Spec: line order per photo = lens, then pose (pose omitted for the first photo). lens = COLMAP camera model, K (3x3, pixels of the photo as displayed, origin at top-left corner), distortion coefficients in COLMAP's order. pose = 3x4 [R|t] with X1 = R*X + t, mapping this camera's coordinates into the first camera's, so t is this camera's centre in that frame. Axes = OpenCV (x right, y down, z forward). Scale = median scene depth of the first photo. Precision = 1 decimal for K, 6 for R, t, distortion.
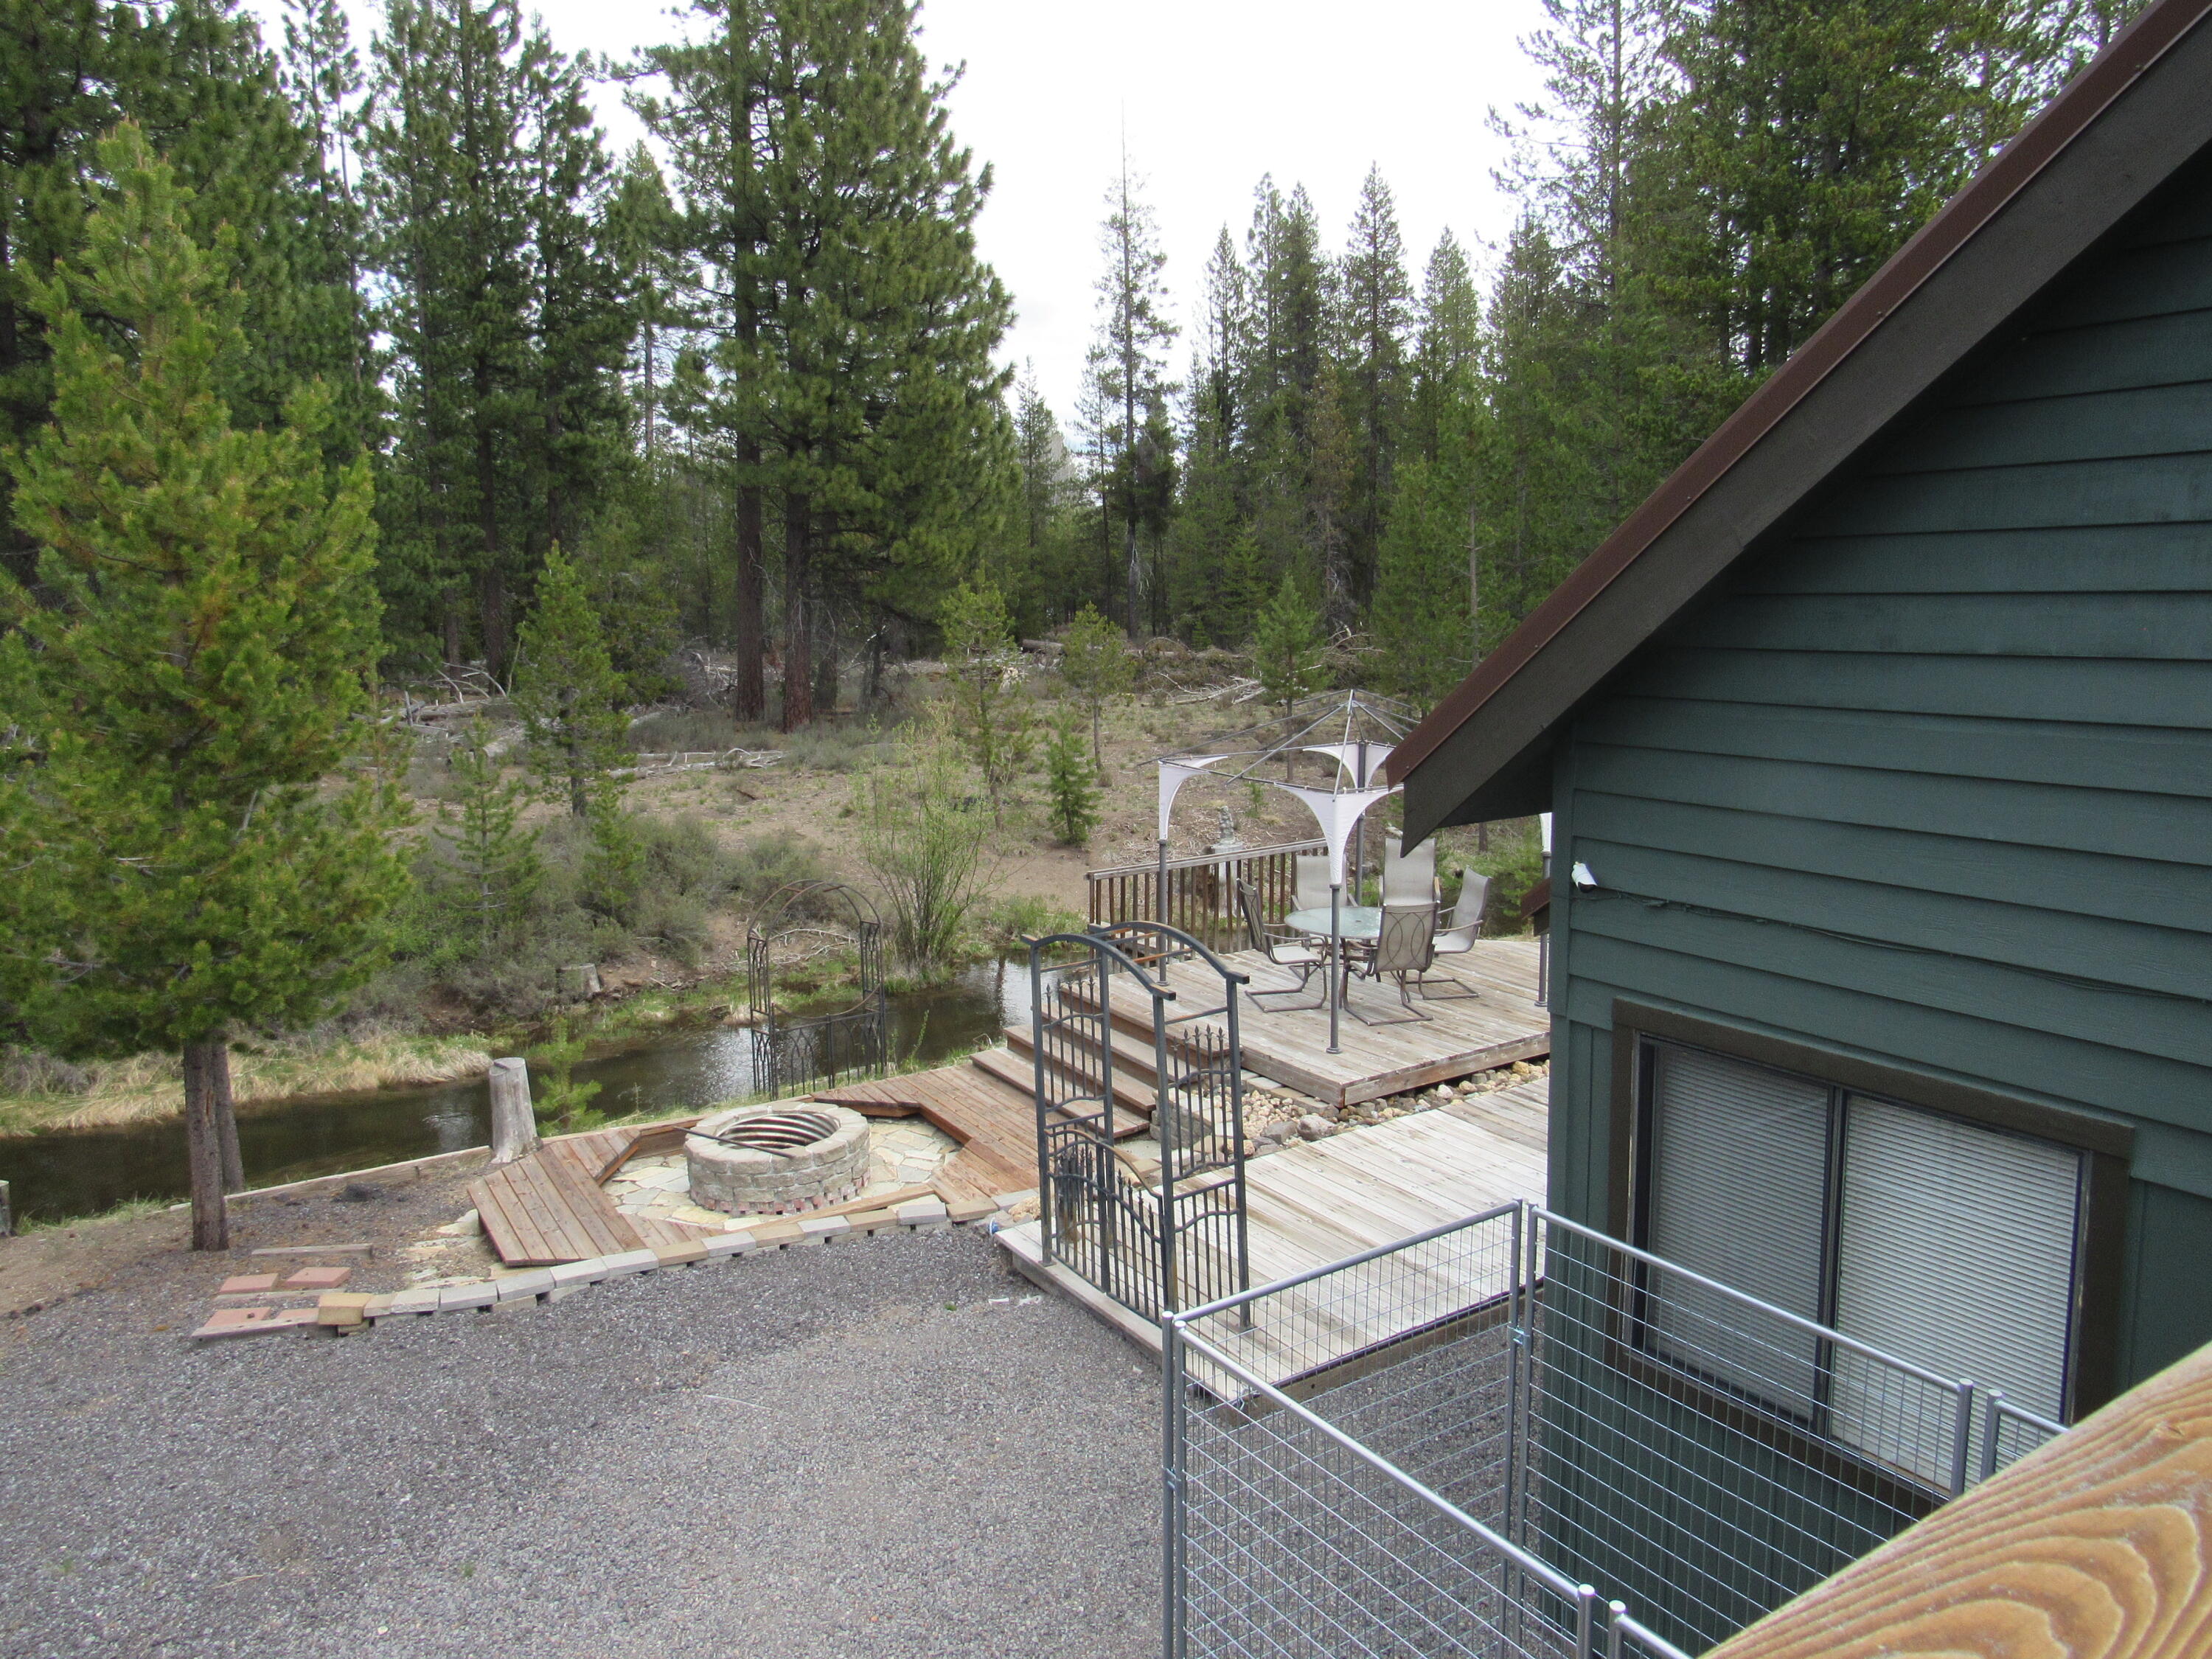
lens RADIAL K [[1531.3, 0, 1106.0], [0, 1531.3, 829.5], [0, 0, 1]] dist [-0.090311, 0.038085]
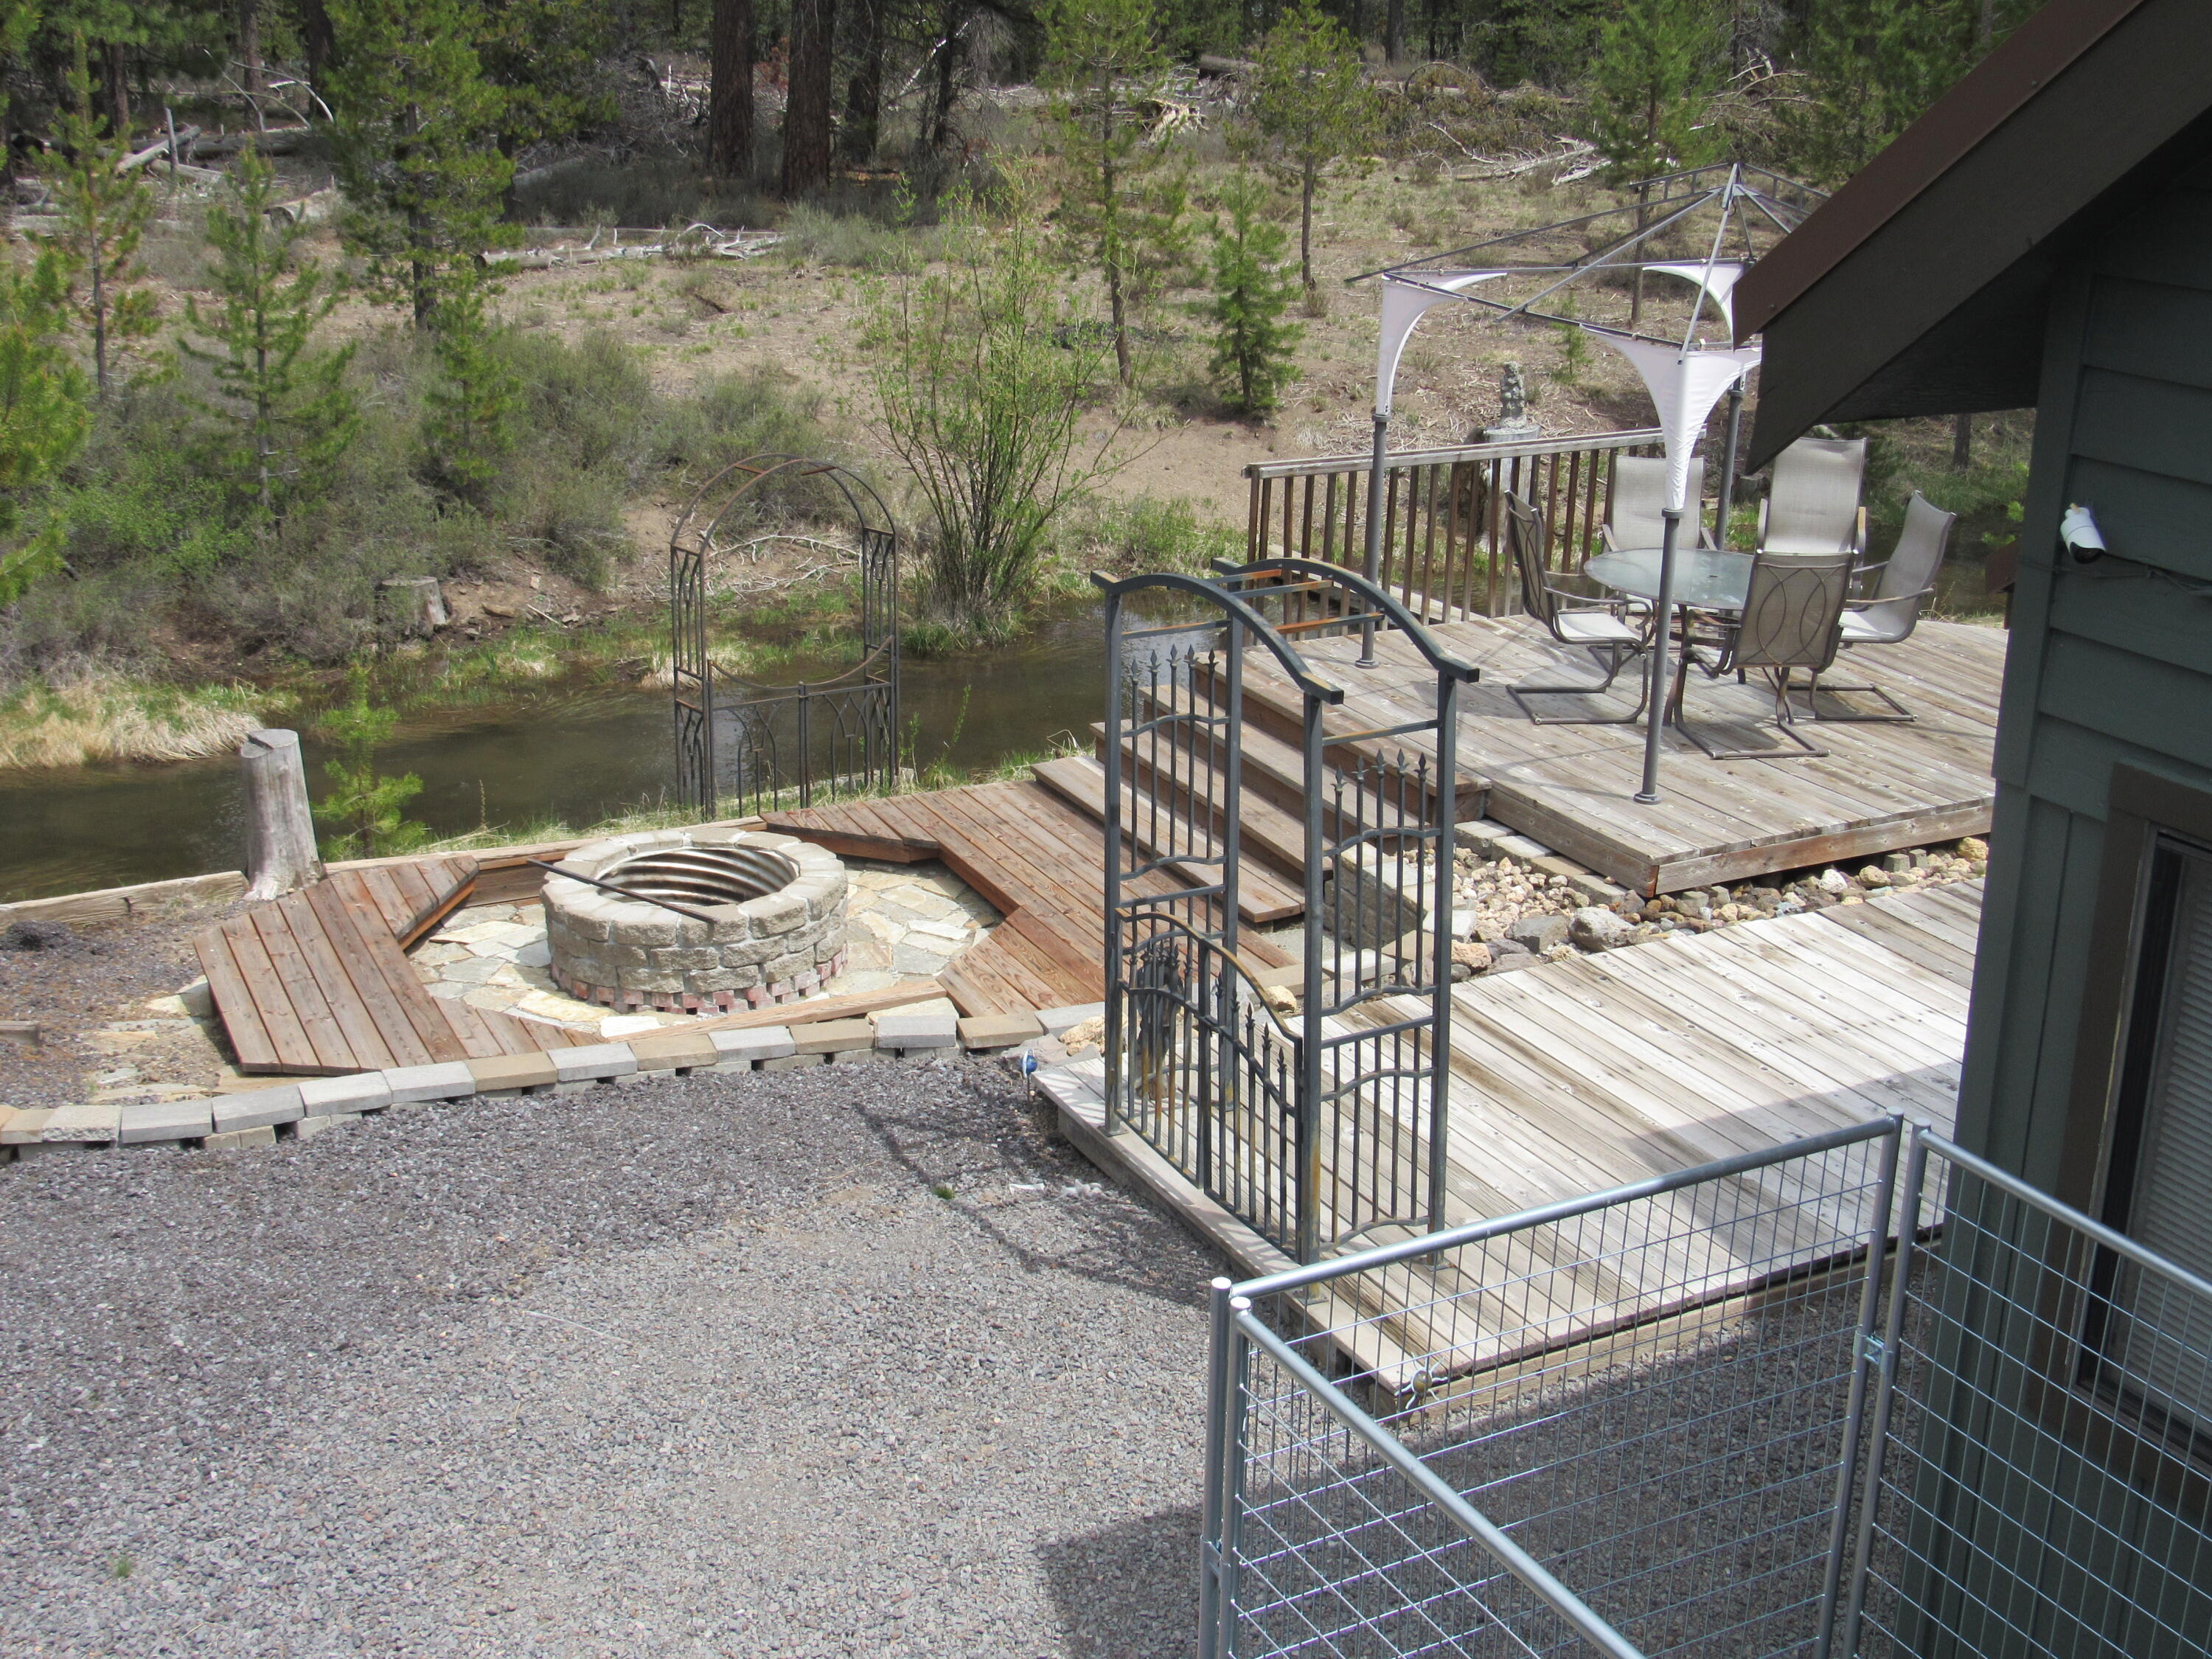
lens RADIAL K [[2528.8, 0, 1106.0], [0, 2528.8, 829.5], [0, 0, 1]] dist [-0.096823, 0.058169]
pose [[0.994860, 0.062040, -0.080031, 0.019481], [-0.047166, 0.983273, 0.175926, -0.001706], [0.089607, -0.171247, 0.981145, 0.036185]]
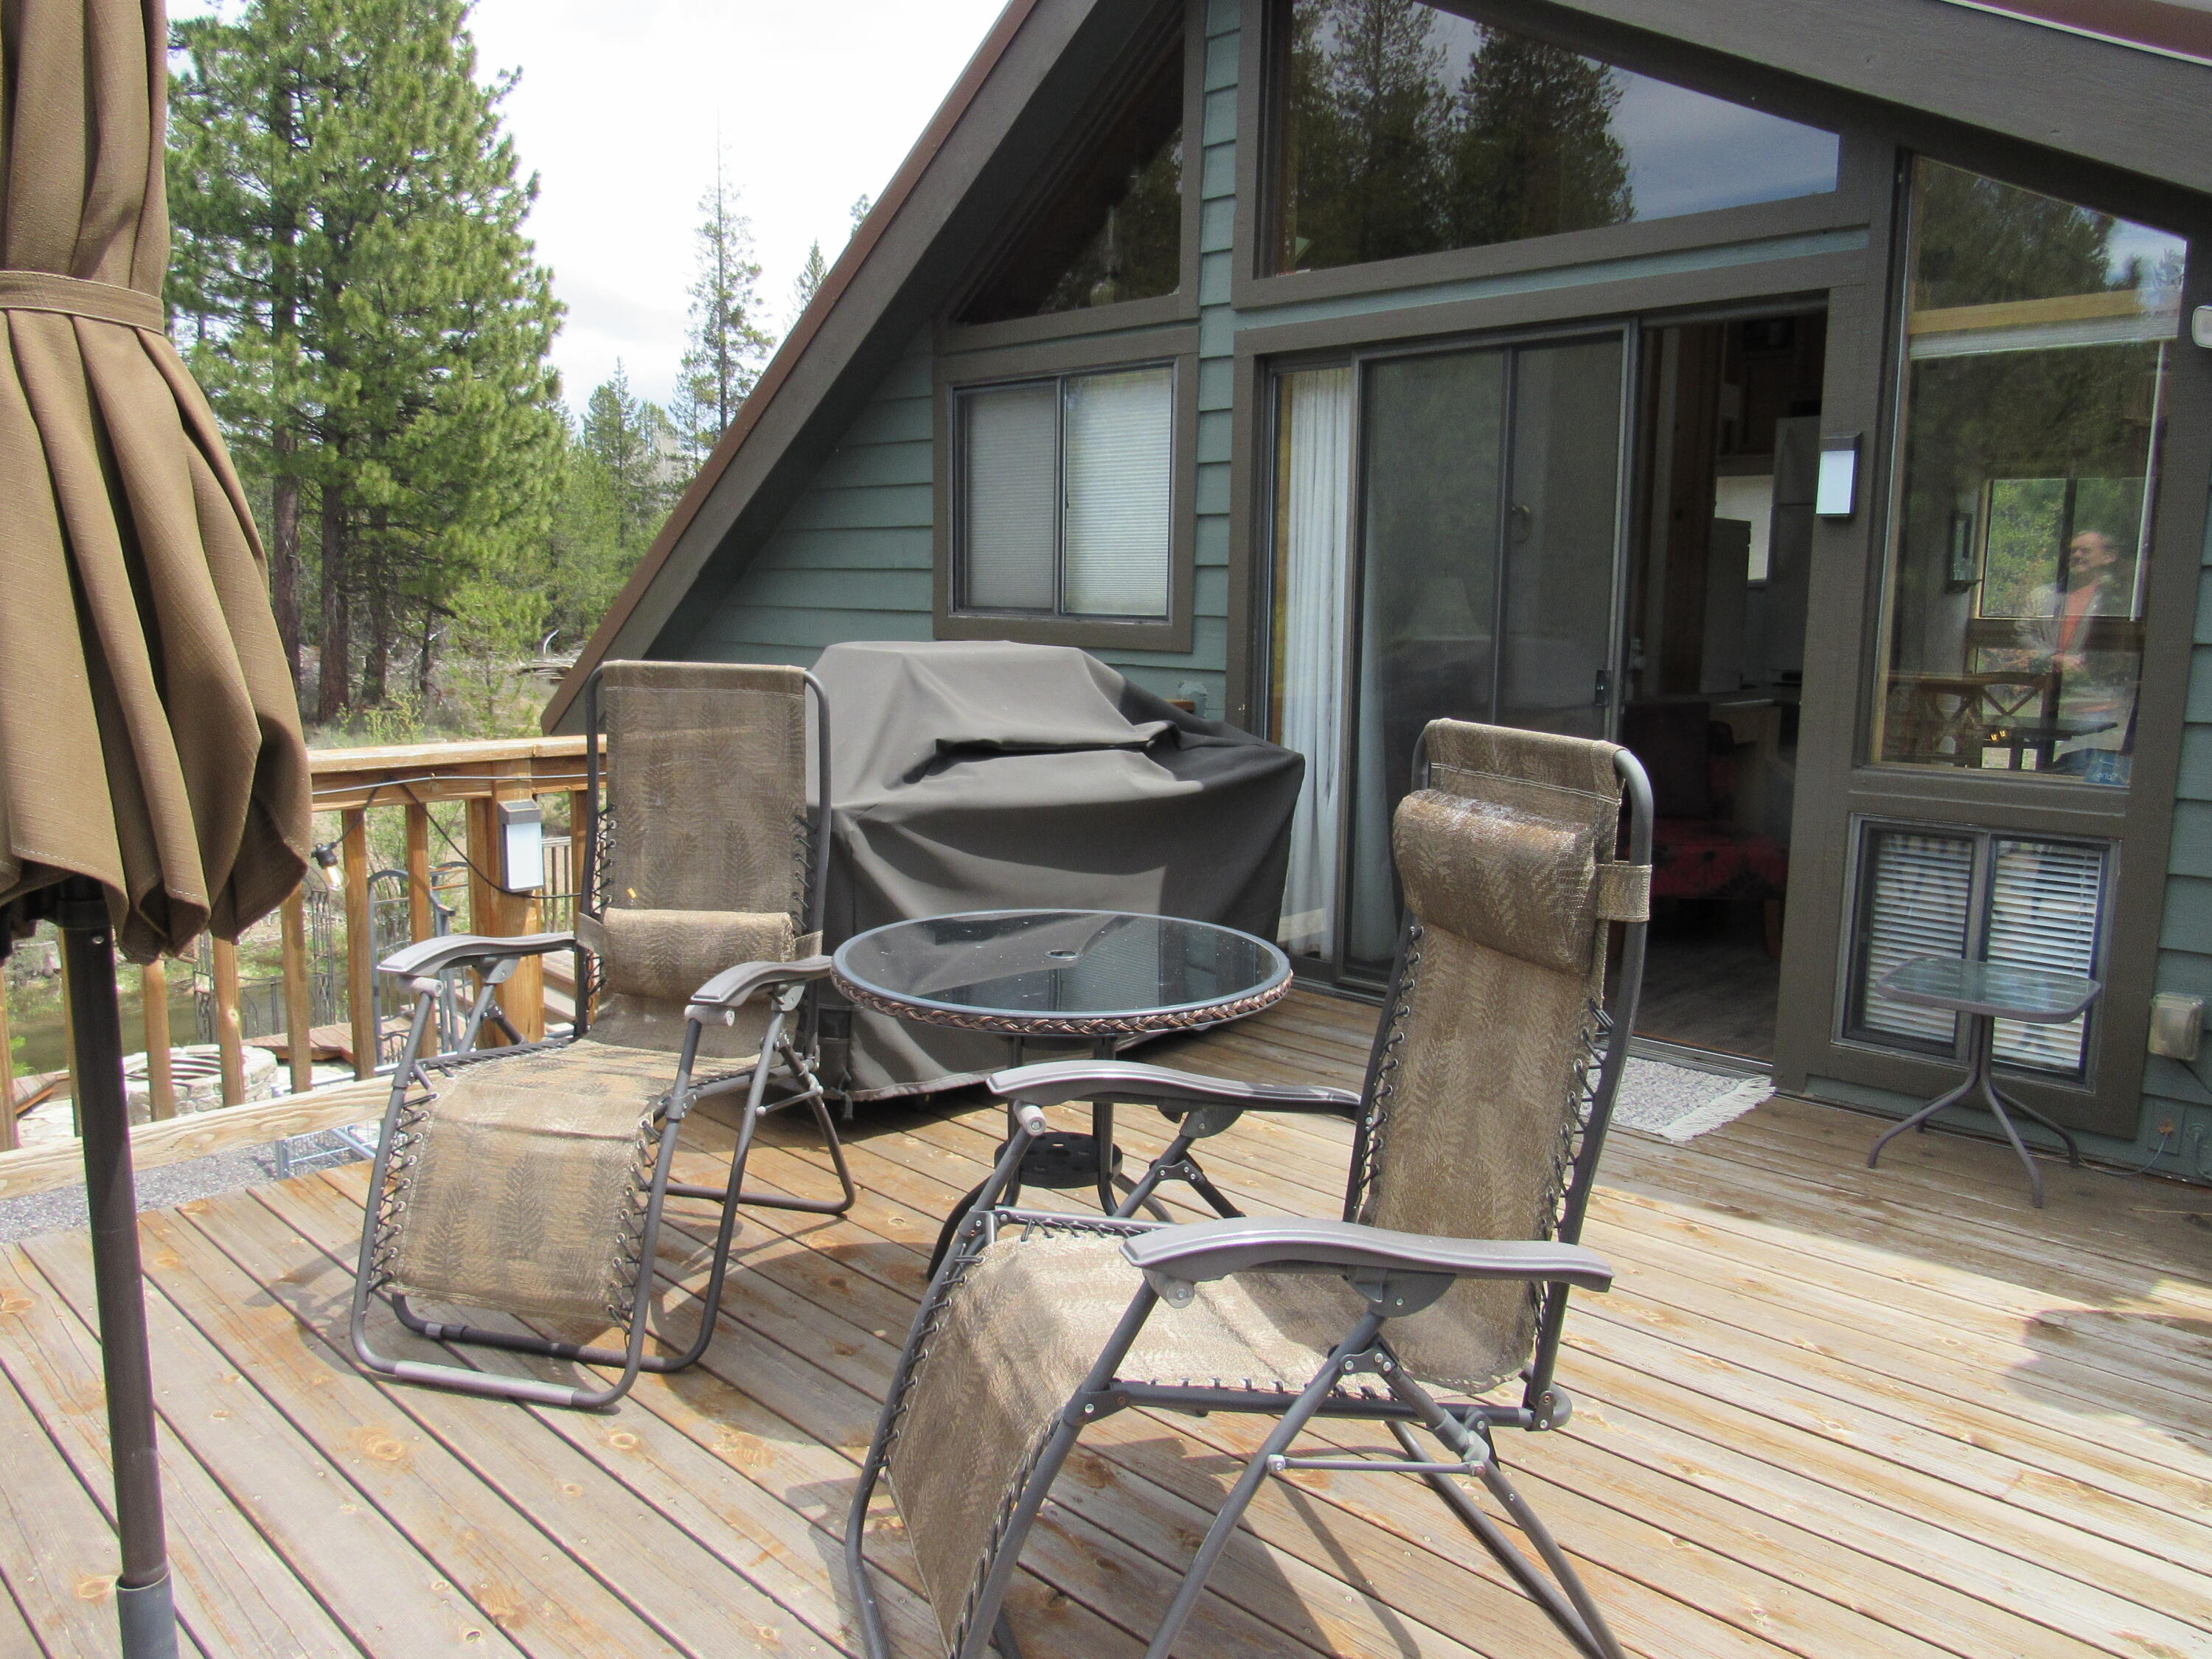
lens RADIAL K [[1531.3, 0, 1106.0], [0, 1531.3, 829.5], [0, 0, 1]] dist [-0.090311, 0.038085]
pose [[0.970879, 0.010106, 0.239355, 0.147248], [-0.008207, 0.999926, -0.008930, 0.023801], [-0.239428, 0.006706, 0.970891, -0.181233]]
